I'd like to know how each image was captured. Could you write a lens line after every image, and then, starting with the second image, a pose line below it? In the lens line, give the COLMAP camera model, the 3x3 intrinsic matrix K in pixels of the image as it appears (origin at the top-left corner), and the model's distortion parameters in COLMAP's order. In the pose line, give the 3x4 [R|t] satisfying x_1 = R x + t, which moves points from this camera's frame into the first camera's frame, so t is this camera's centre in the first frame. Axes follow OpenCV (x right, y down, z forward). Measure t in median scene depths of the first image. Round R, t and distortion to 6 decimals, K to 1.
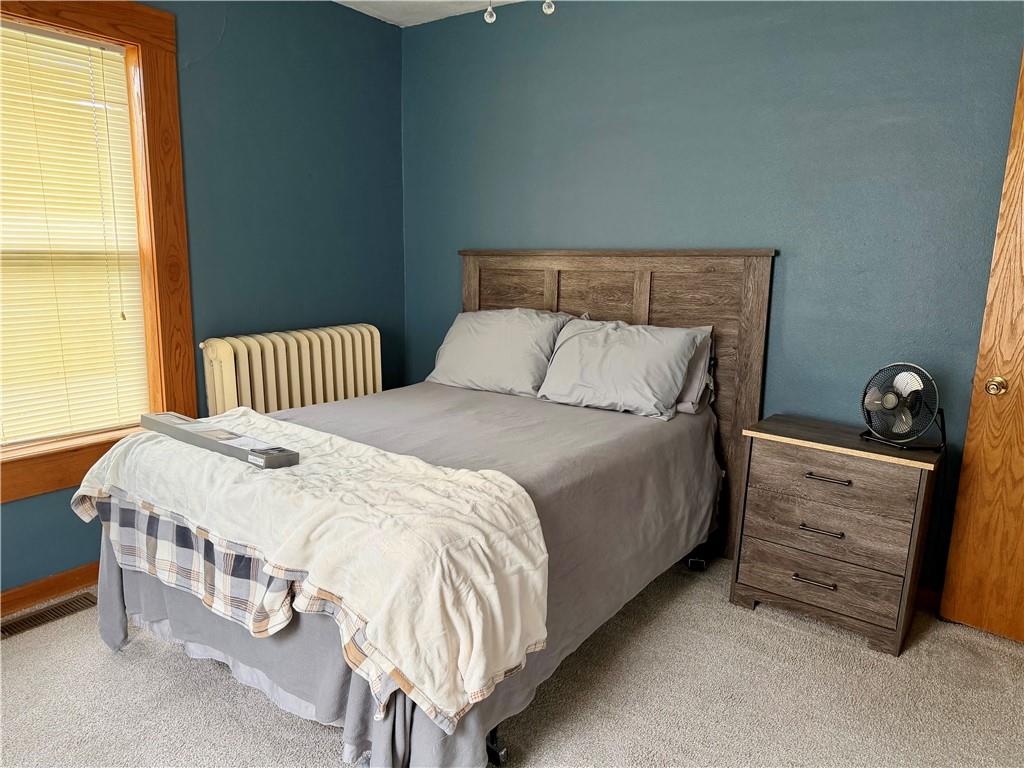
lens RADIAL K [[714.4, 0, 515.2], [0, 714.4, 387.4], [0, 0, 1]] dist [-0.004216, -0.007323]
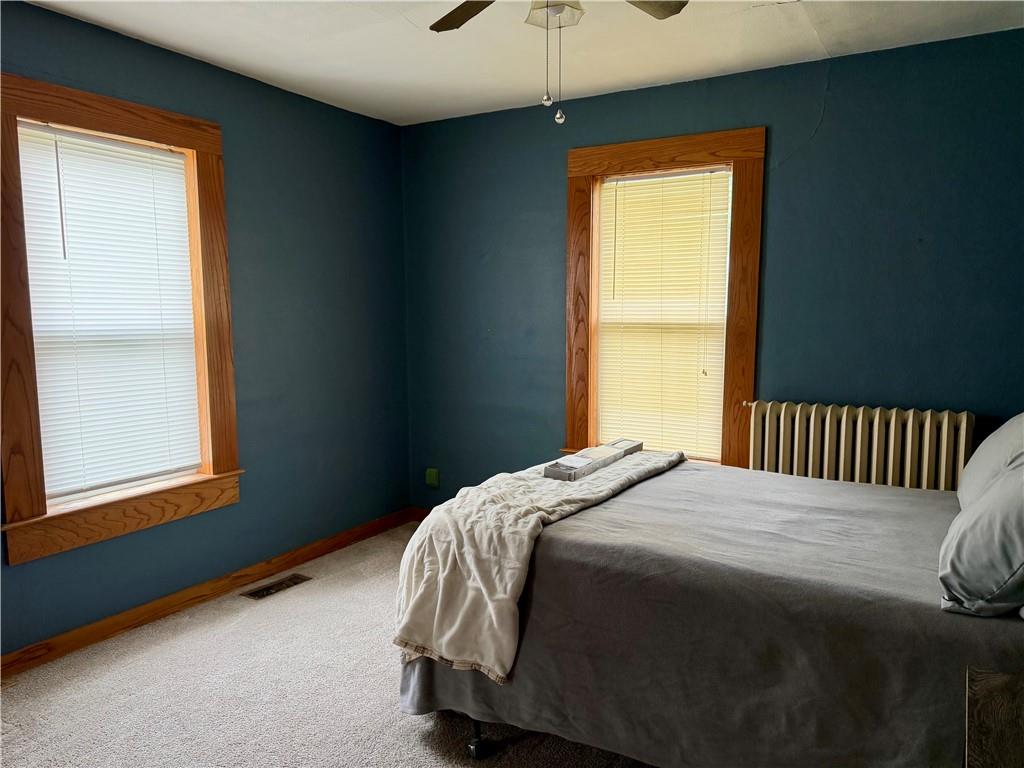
lens RADIAL K [[714.4, 0, 515.2], [0, 714.4, 387.4], [0, 0, 1]] dist [-0.004216, -0.007323]
pose [[0.065089, 0.081223, -0.994568, 0.749049], [-0.190560, 0.979351, 0.067509, -0.101234], [0.979515, 0.185131, 0.079223, 0.602454]]
